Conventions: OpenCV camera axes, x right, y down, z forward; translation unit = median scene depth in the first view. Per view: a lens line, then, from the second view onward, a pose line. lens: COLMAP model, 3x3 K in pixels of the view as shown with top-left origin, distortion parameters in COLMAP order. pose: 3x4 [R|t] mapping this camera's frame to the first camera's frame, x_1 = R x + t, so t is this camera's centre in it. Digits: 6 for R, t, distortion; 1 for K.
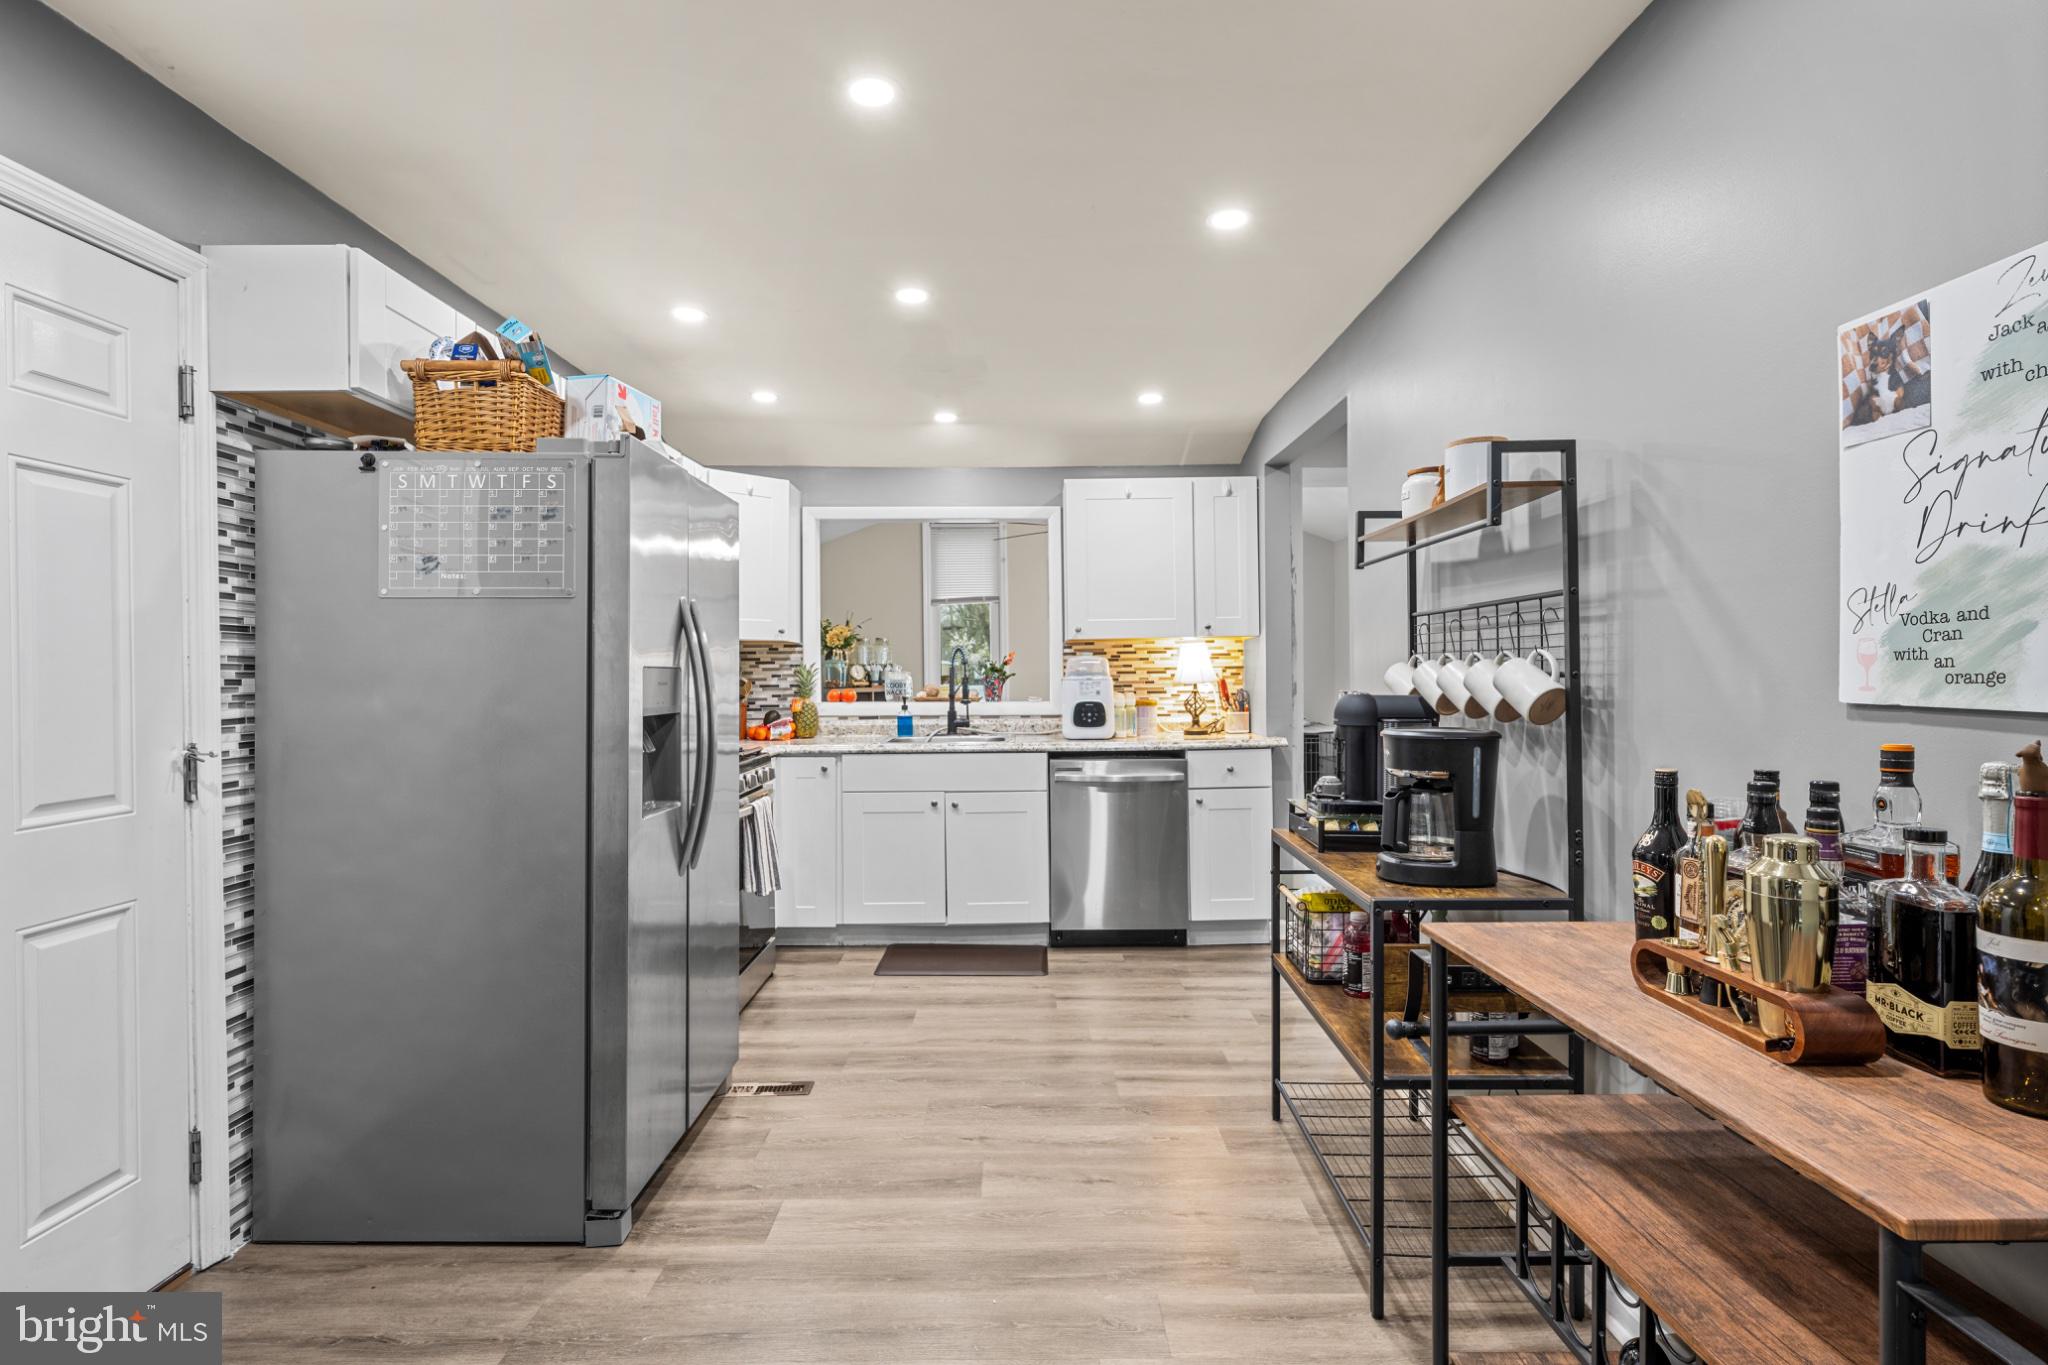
lens RADIAL K [[994.4, 0, 1024.9], [0, 994.4, 677.6], [0, 0, 1]] dist [0.006042, -0.001087]
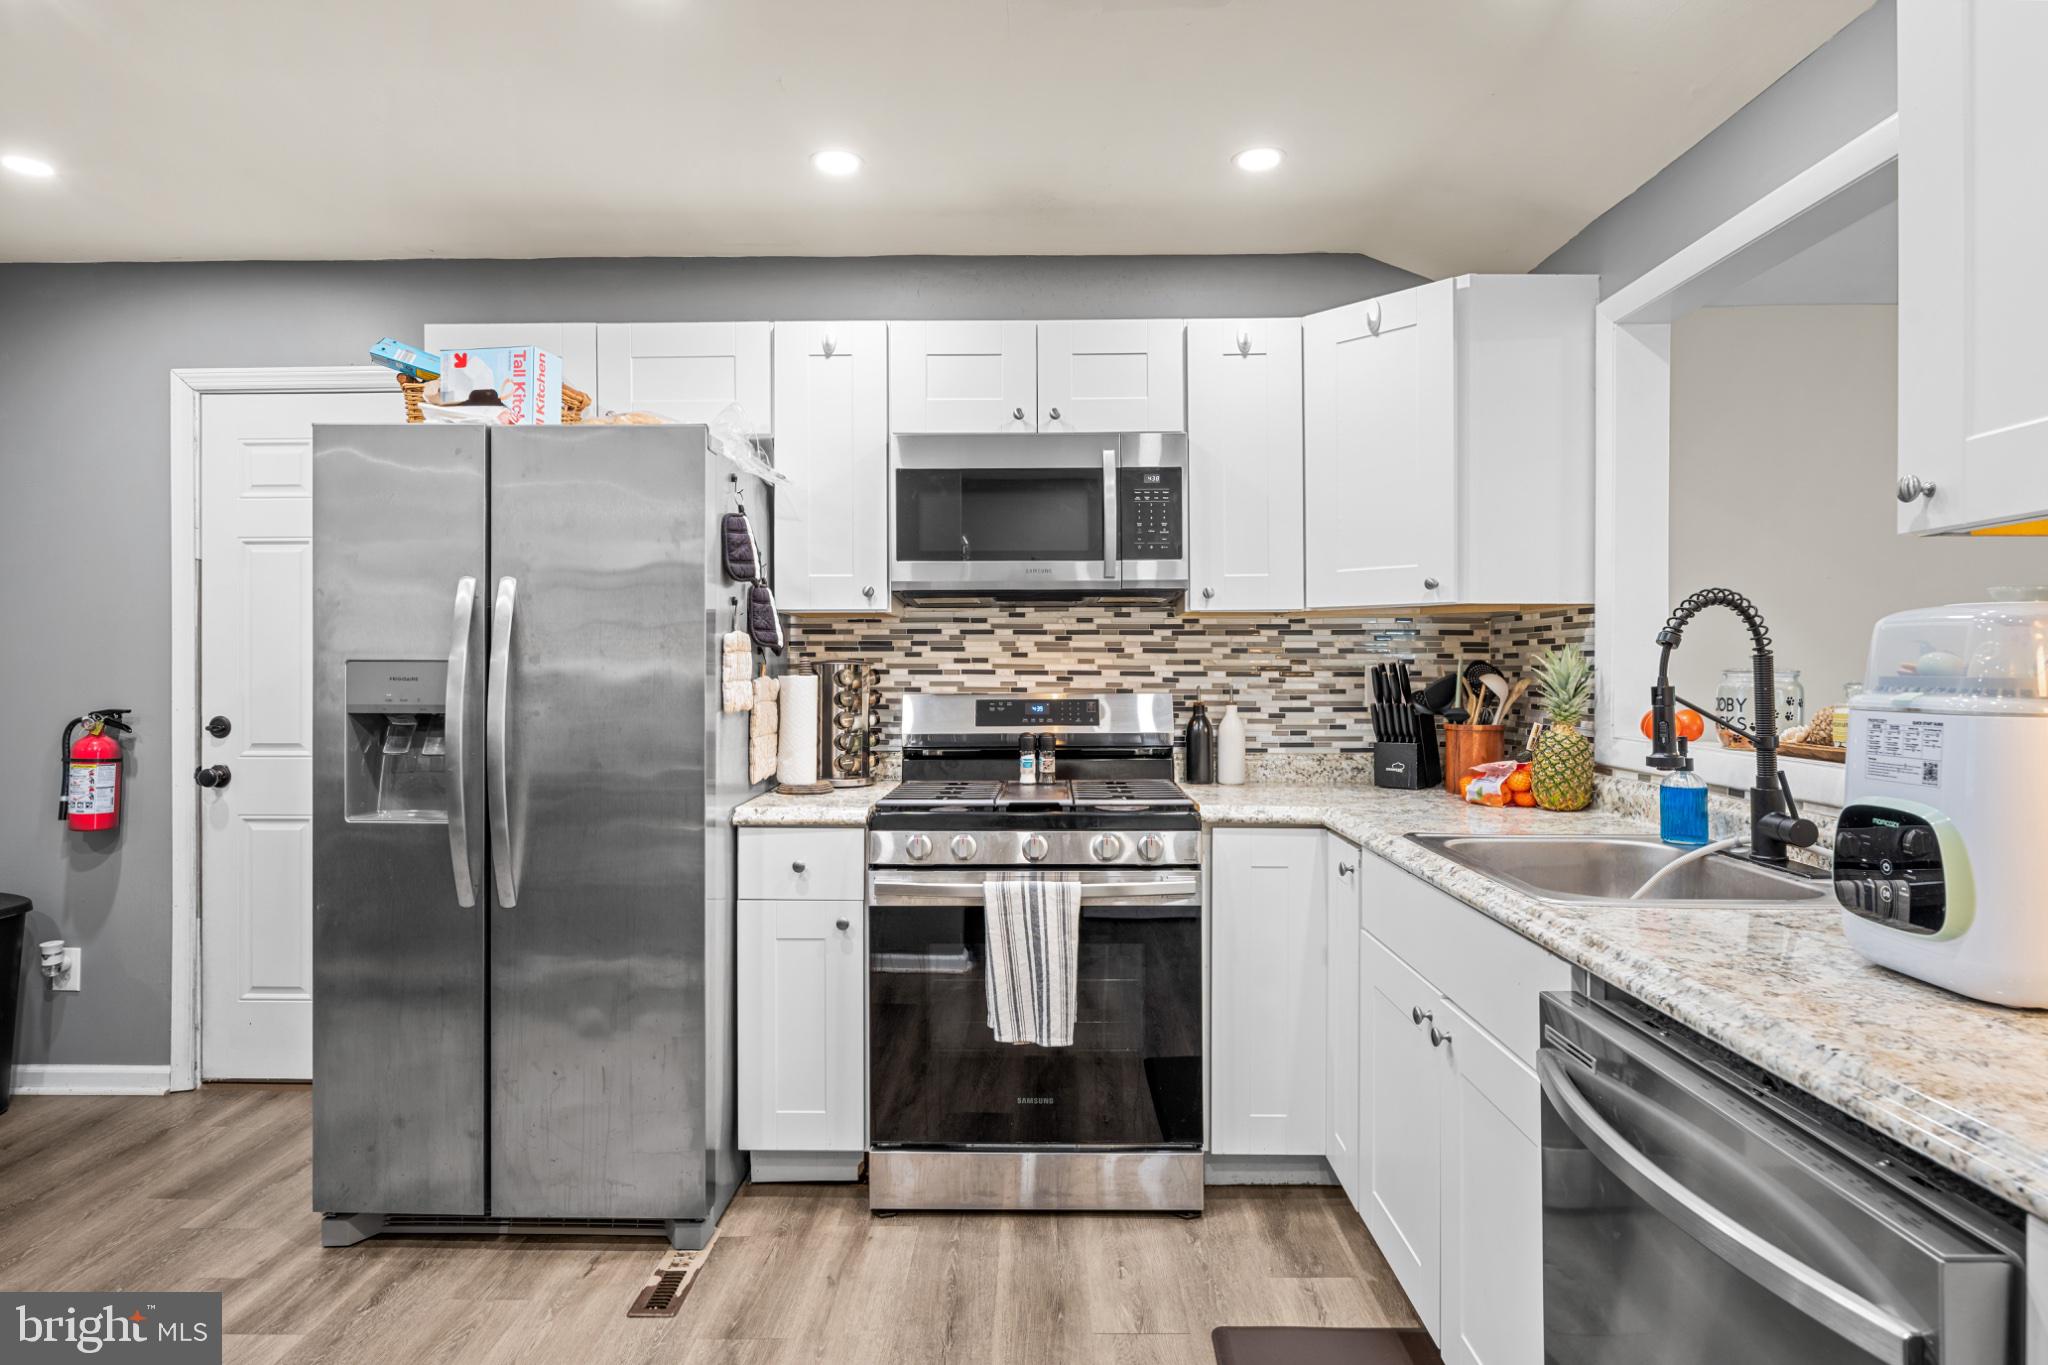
lens RADIAL K [[1108.4, 0, 1021.7], [0, 1108.4, 665.9], [0, 0, 1]] dist [0.000904, 0.001591]
pose [[-0.027359, 0.003916, -0.999618, 0.651656], [-0.006659, 0.999969, 0.004100, -0.013604], [0.999604, 0.006769, -0.027332, 1.671143]]
